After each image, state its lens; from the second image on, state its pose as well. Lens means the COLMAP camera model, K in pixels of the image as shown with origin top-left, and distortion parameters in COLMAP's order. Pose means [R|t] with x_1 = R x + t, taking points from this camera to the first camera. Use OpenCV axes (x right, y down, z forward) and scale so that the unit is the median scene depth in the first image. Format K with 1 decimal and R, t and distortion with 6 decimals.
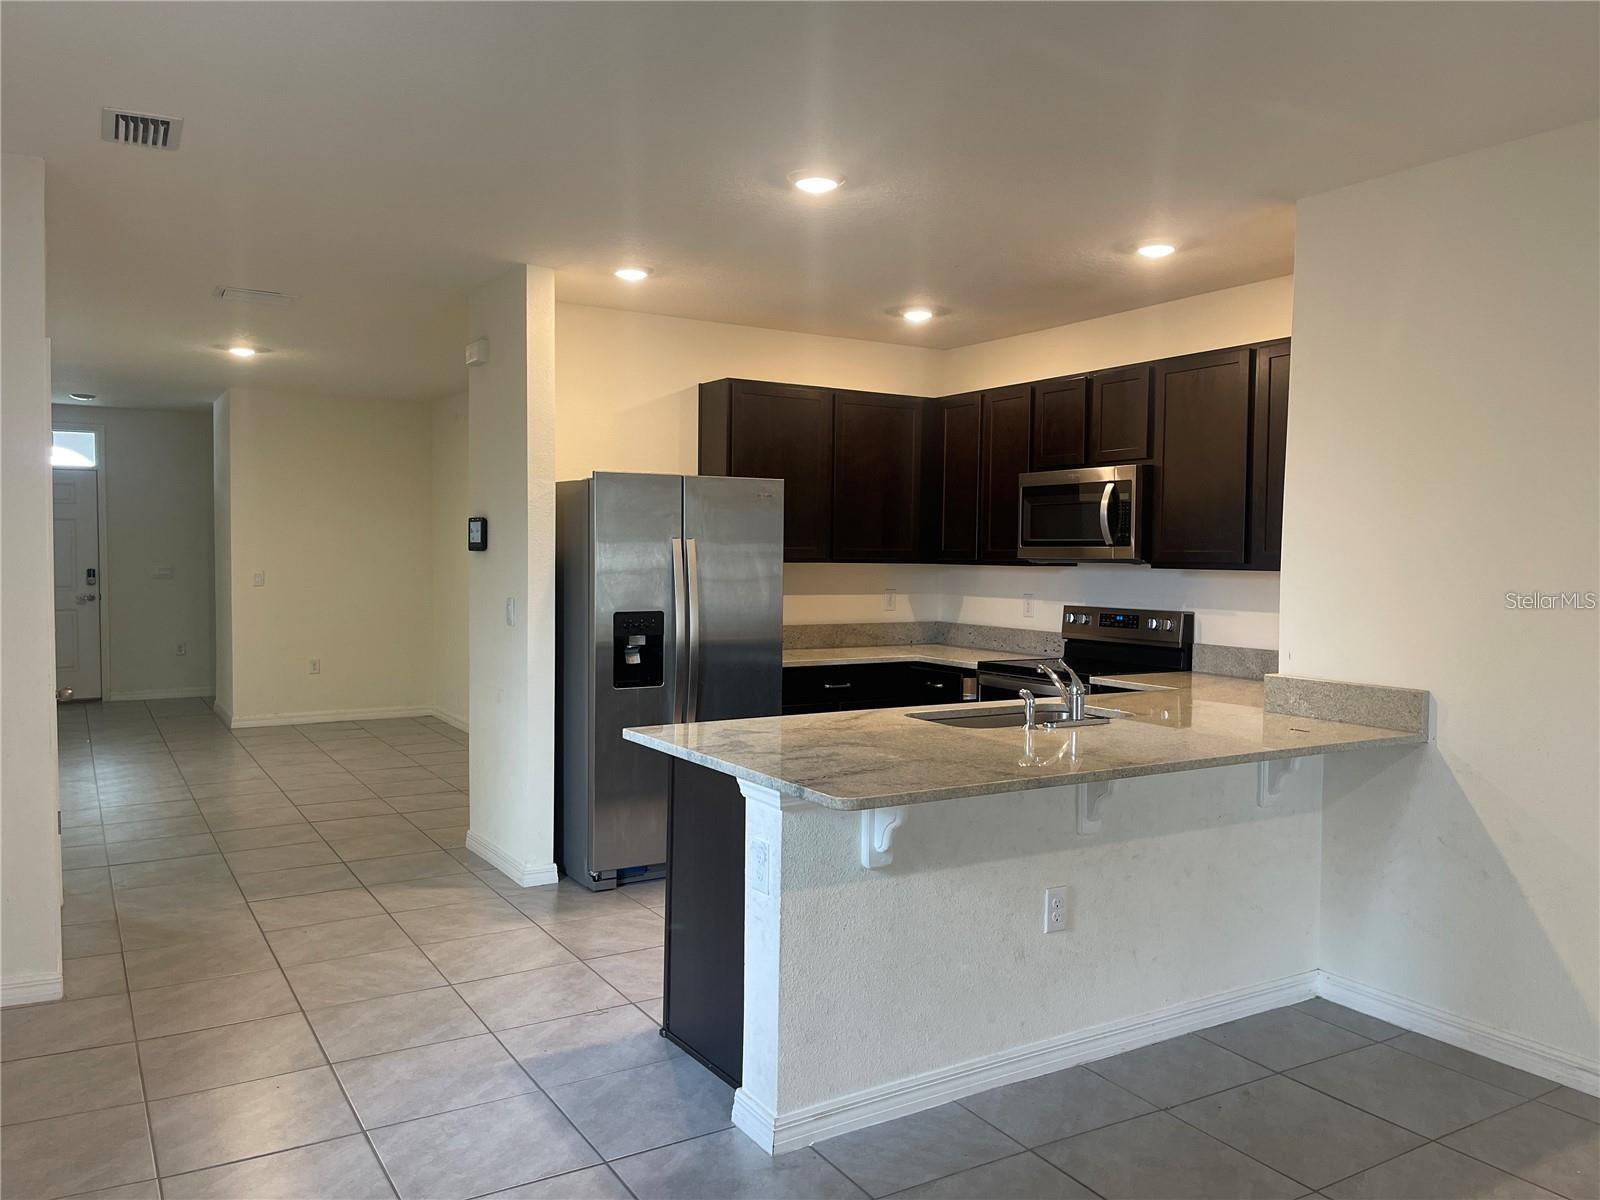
lens RADIAL K [[1199.8, 0, 800.0], [0, 1199.8, 600.0], [0, 0, 1]] dist [0.058416, -0.006534]
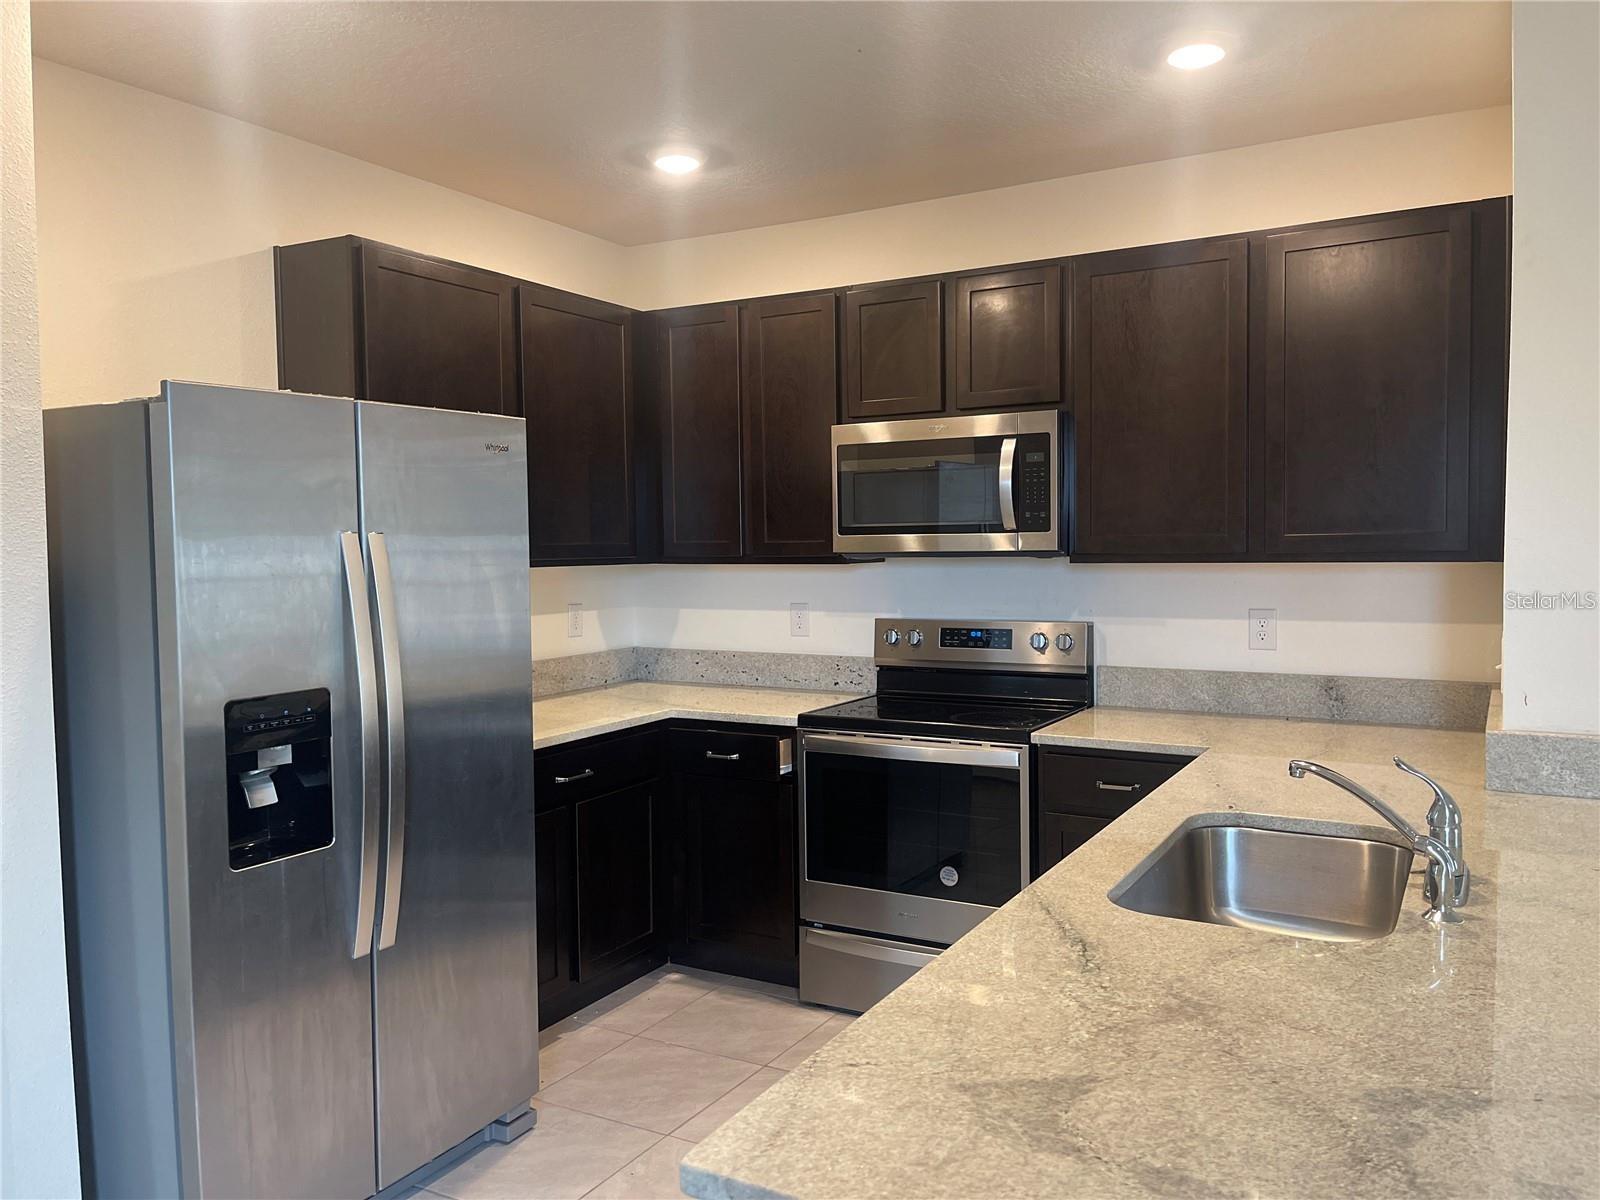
lens RADIAL K [[1199.8, 0, 800.0], [0, 1199.8, 600.0], [0, 0, 1]] dist [0.058416, -0.006534]
pose [[0.874461, -0.047528, 0.482763, -0.170980], [0.041908, 0.998870, 0.022427, -0.026446], [-0.483283, 0.000620, 0.875464, 0.466338]]
